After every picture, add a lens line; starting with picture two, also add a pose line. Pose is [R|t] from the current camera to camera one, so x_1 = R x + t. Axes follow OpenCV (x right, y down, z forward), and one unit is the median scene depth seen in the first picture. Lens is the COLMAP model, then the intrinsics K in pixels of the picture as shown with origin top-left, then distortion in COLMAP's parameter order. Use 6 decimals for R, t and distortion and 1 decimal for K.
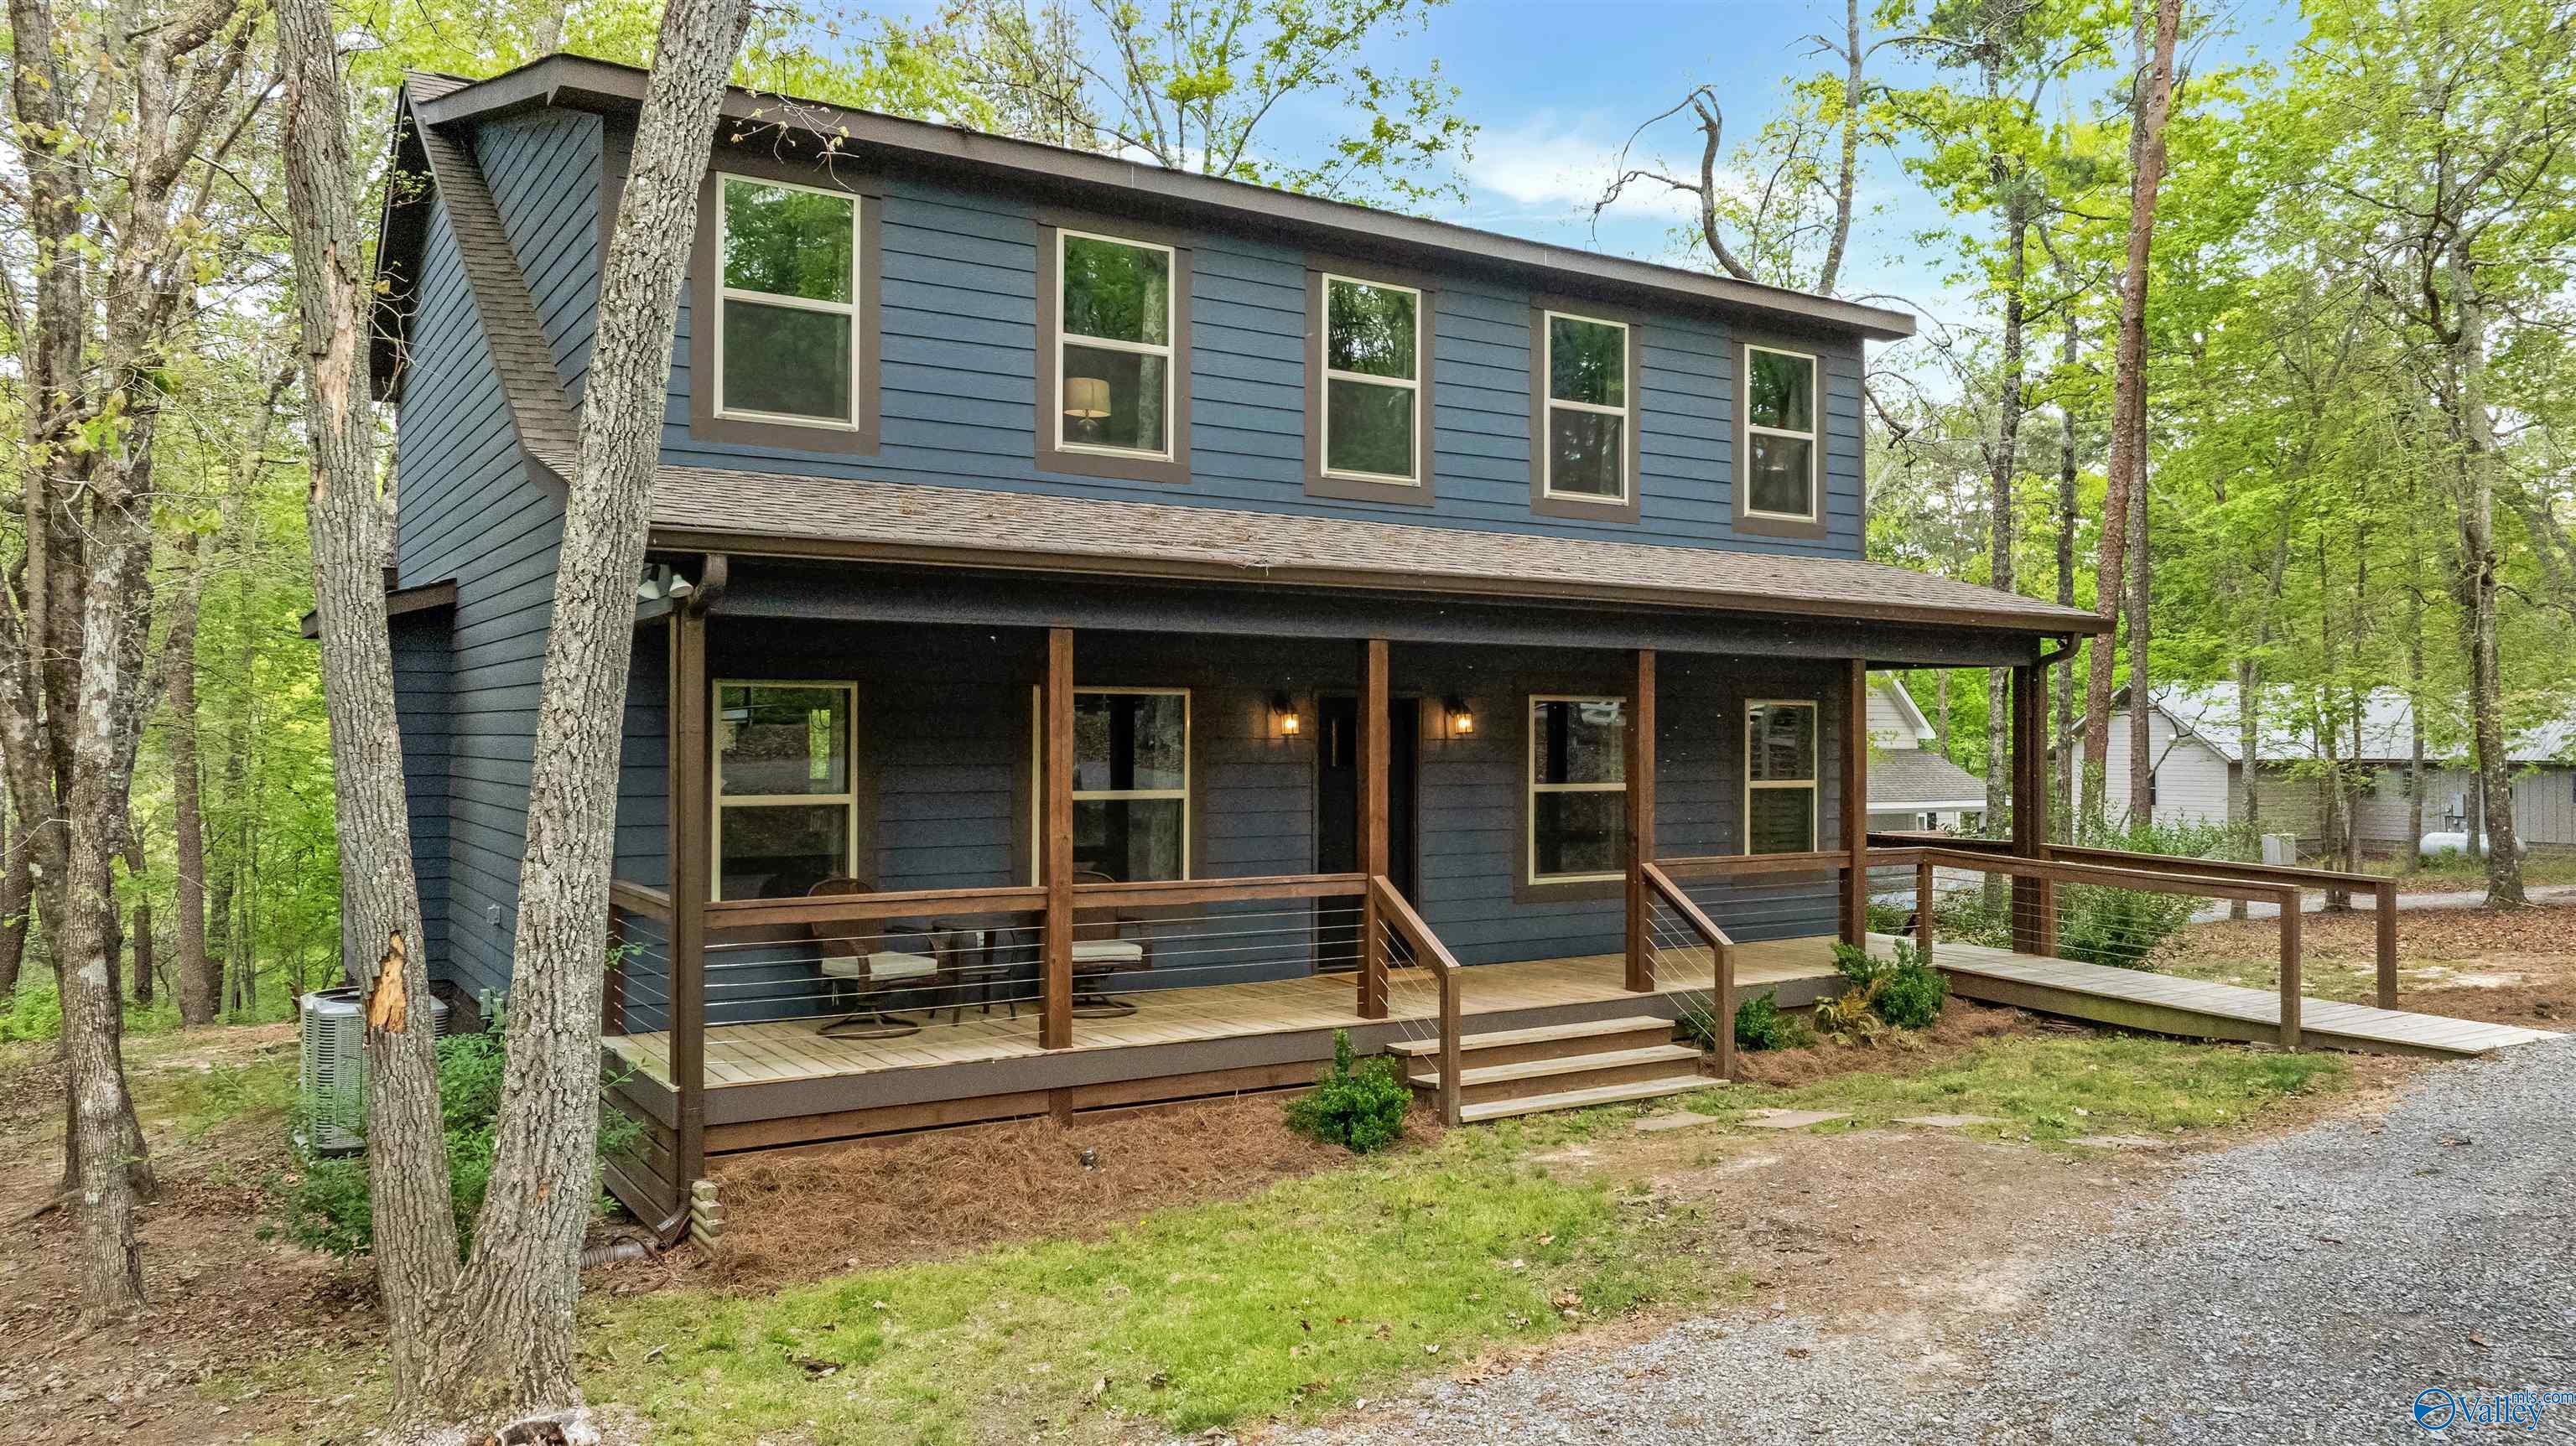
lens RADIAL K [[1826.7, 0, 1274.0], [0, 1826.7, 724.2], [0, 0, 1]] dist [-0.008019, -0.000079]
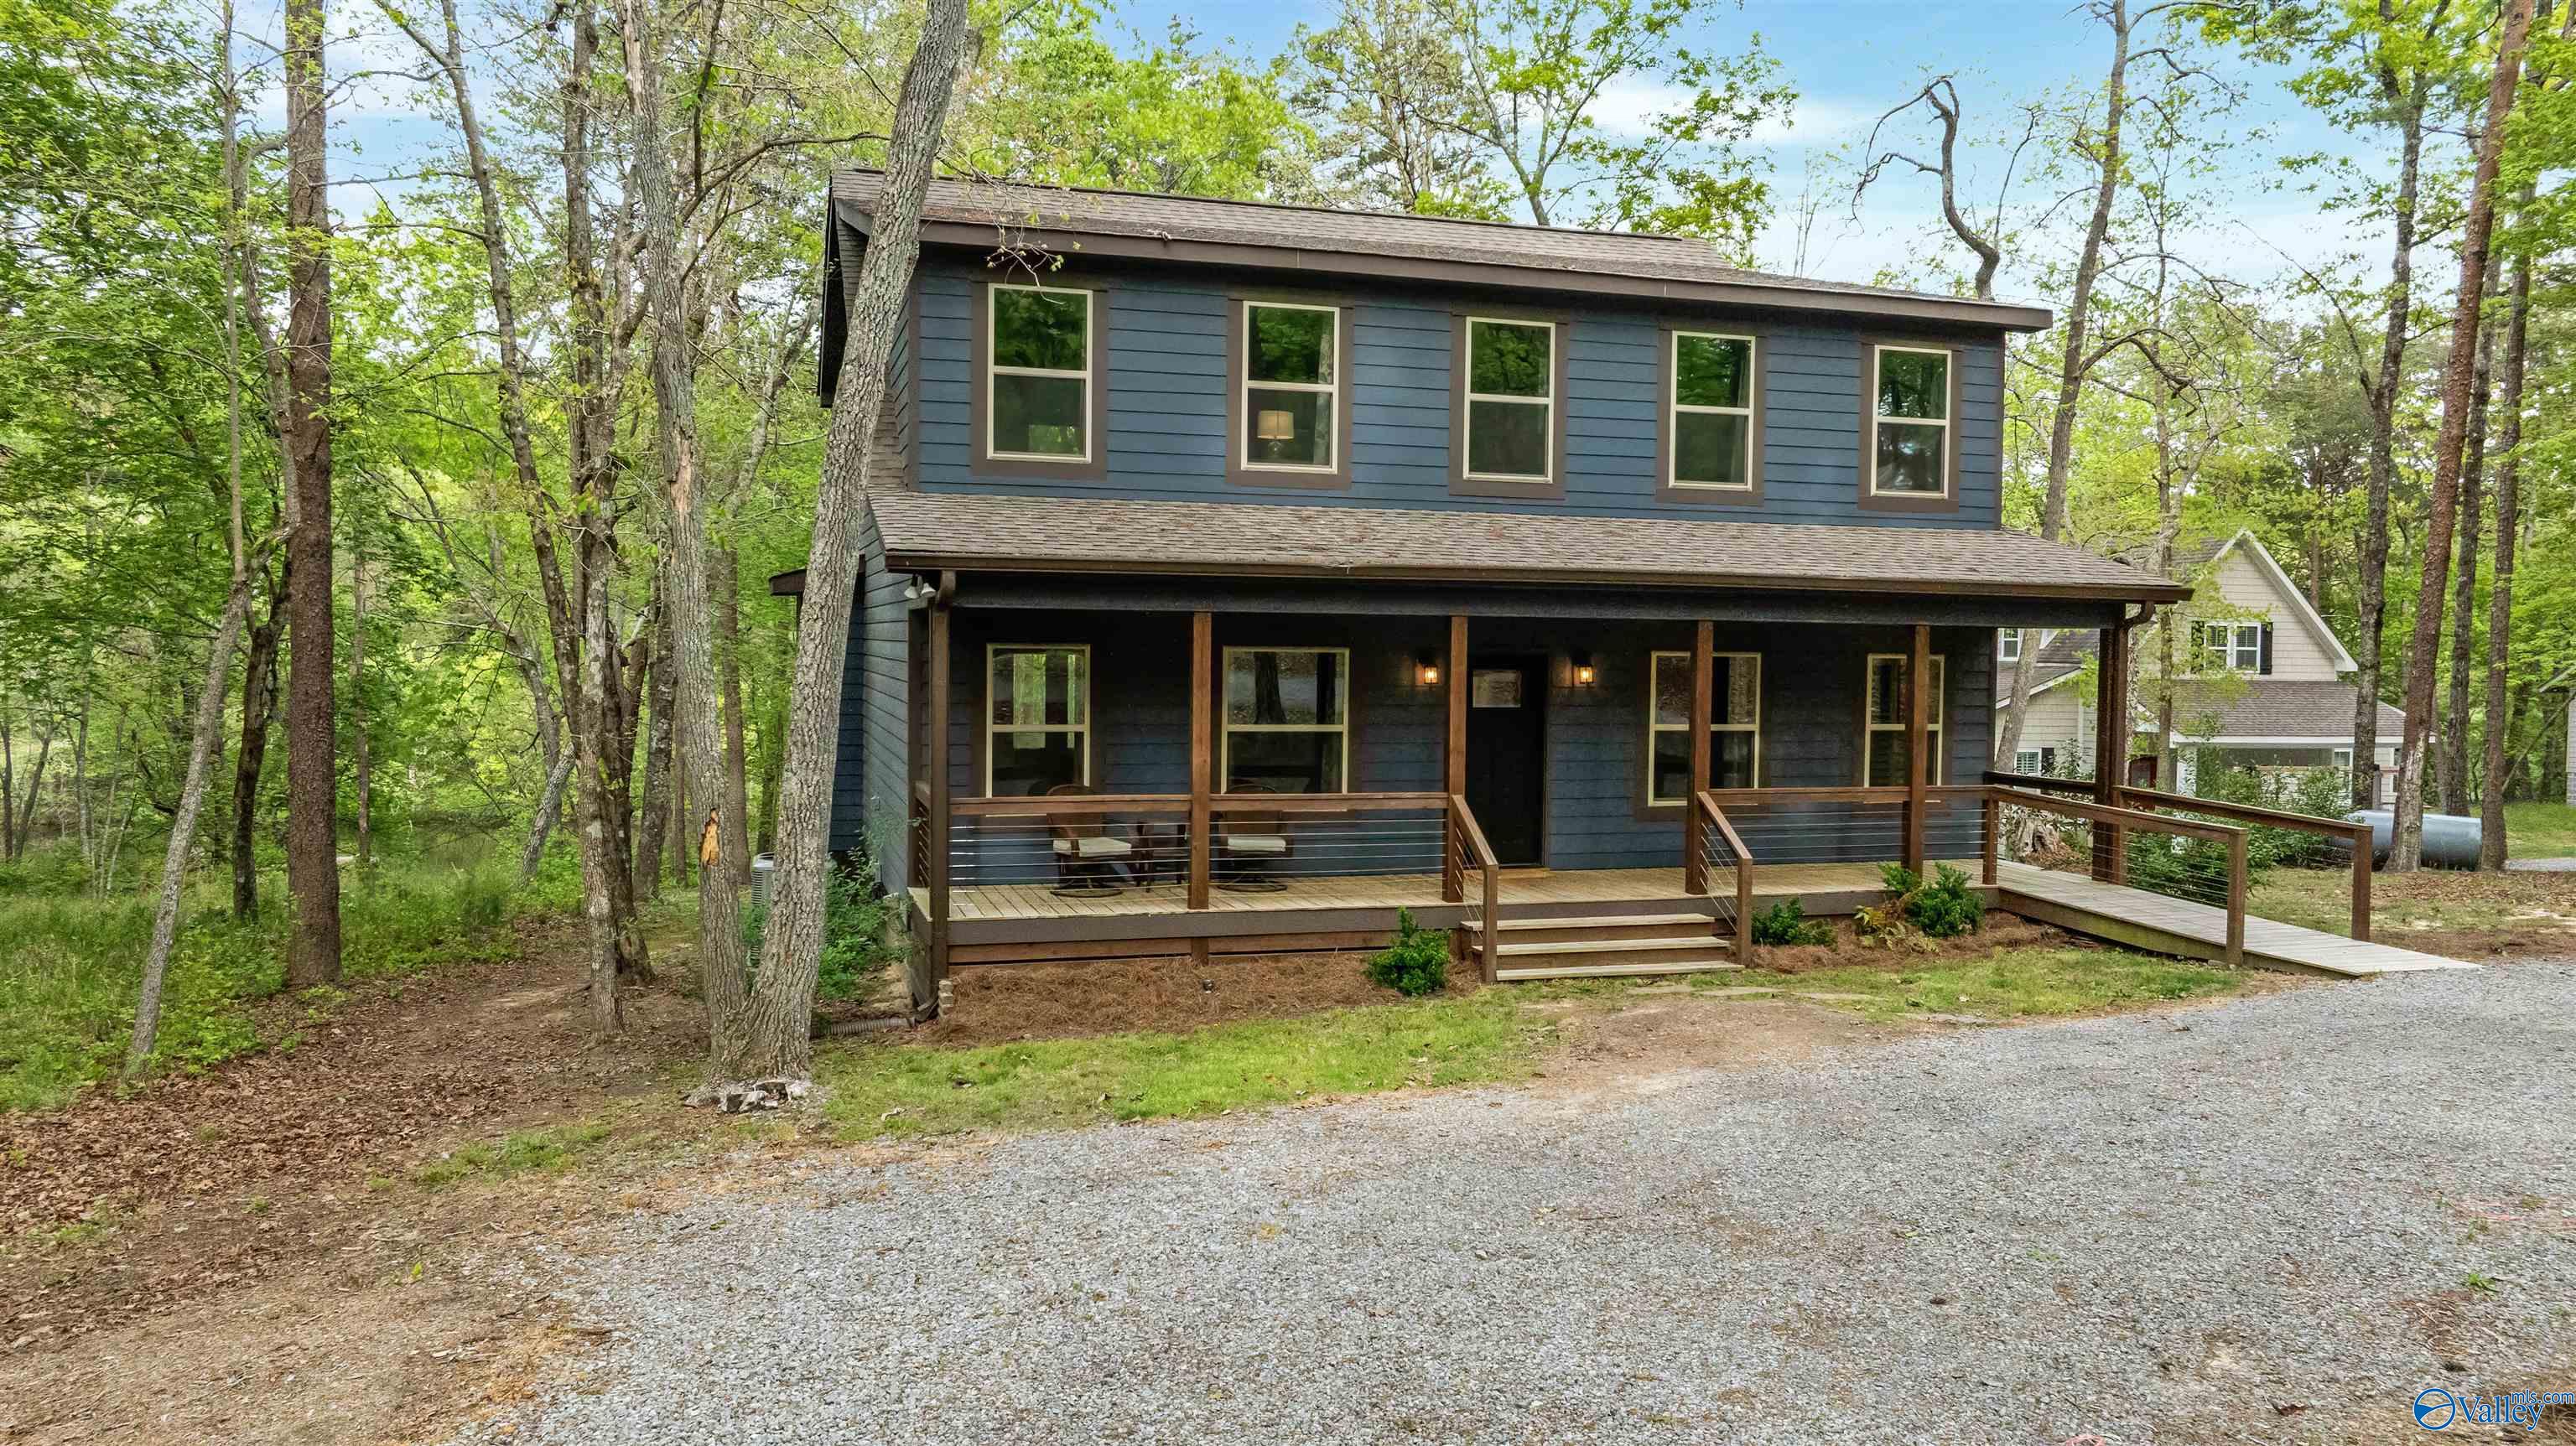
lens RADIAL K [[1826.7, 0, 1275.2], [0, 1826.7, 726.0], [0, 0, 1]] dist [-0.008019, -0.000079]
pose [[0.962522, 0.022113, -0.270302, 0.266480], [-0.008032, 0.998558, 0.053086, -0.033387], [0.271086, -0.048925, 0.961311, -0.282850]]
